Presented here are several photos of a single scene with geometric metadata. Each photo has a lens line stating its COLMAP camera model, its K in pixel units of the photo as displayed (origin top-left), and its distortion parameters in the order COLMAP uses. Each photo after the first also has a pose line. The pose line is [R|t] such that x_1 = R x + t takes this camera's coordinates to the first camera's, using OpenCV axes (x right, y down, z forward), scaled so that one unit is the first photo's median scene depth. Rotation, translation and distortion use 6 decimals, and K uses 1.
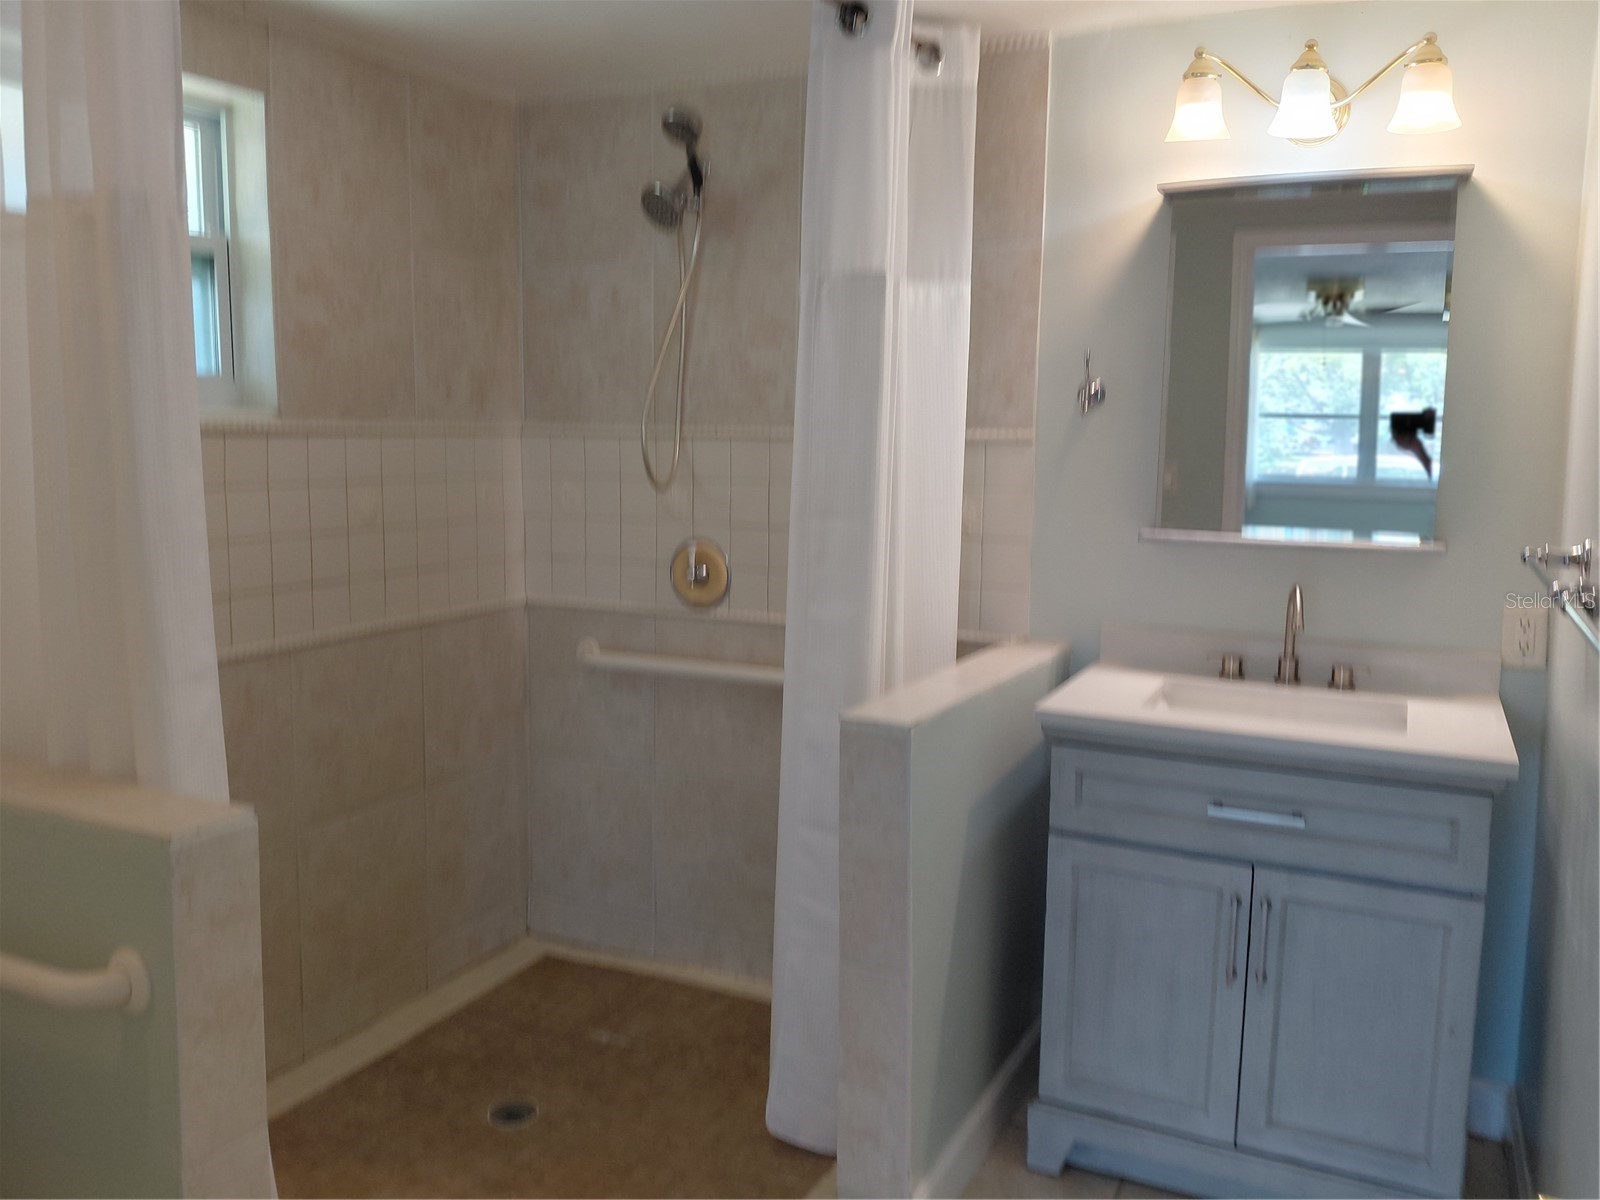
lens RADIAL K [[1190.9, 0, 811.6], [0, 1190.9, 601.1], [0, 0, 1]] dist [0.014153, -0.048067]
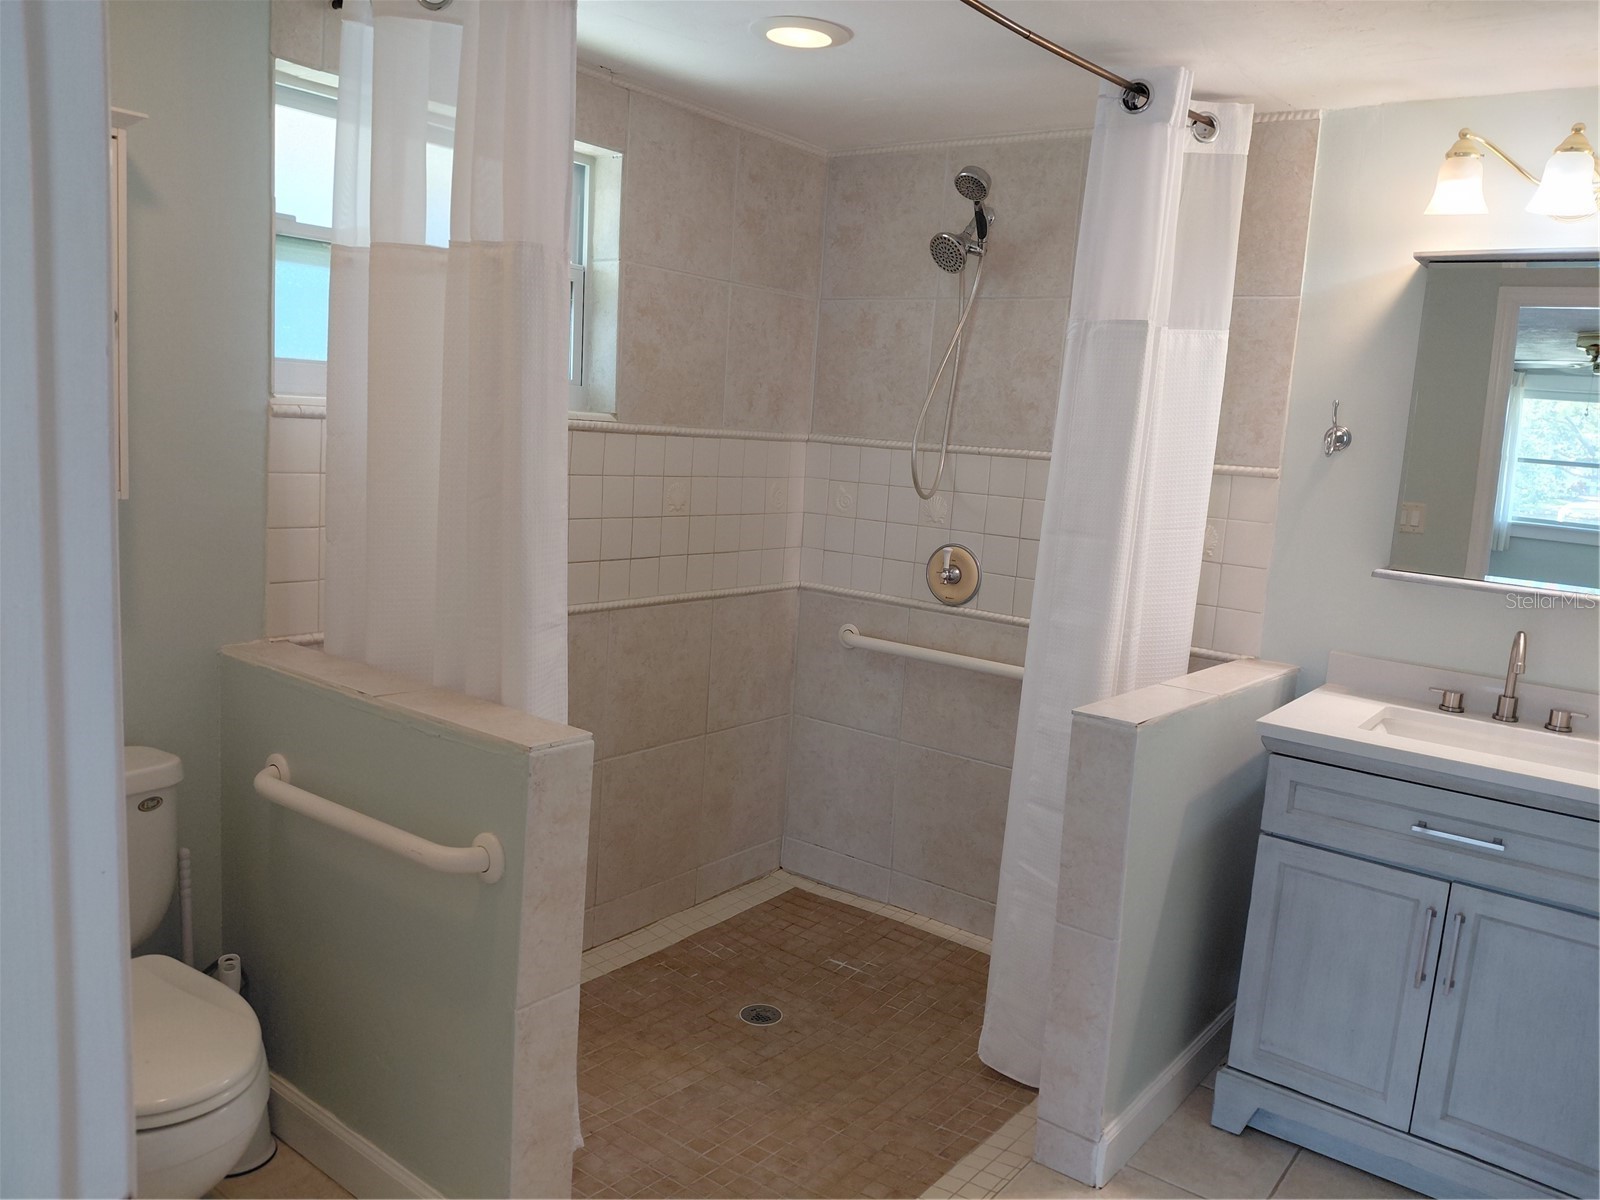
lens RADIAL K [[1190.9, 0, 749.1], [0, 1190.9, 596.0], [0, 0, 1]] dist [0.014153, -0.048067]
pose [[0.967205, 0.079902, -0.241103, -0.009262], [-0.078135, 0.996800, 0.016893, -0.007119], [0.241681, 0.002499, 0.970353, -0.174463]]
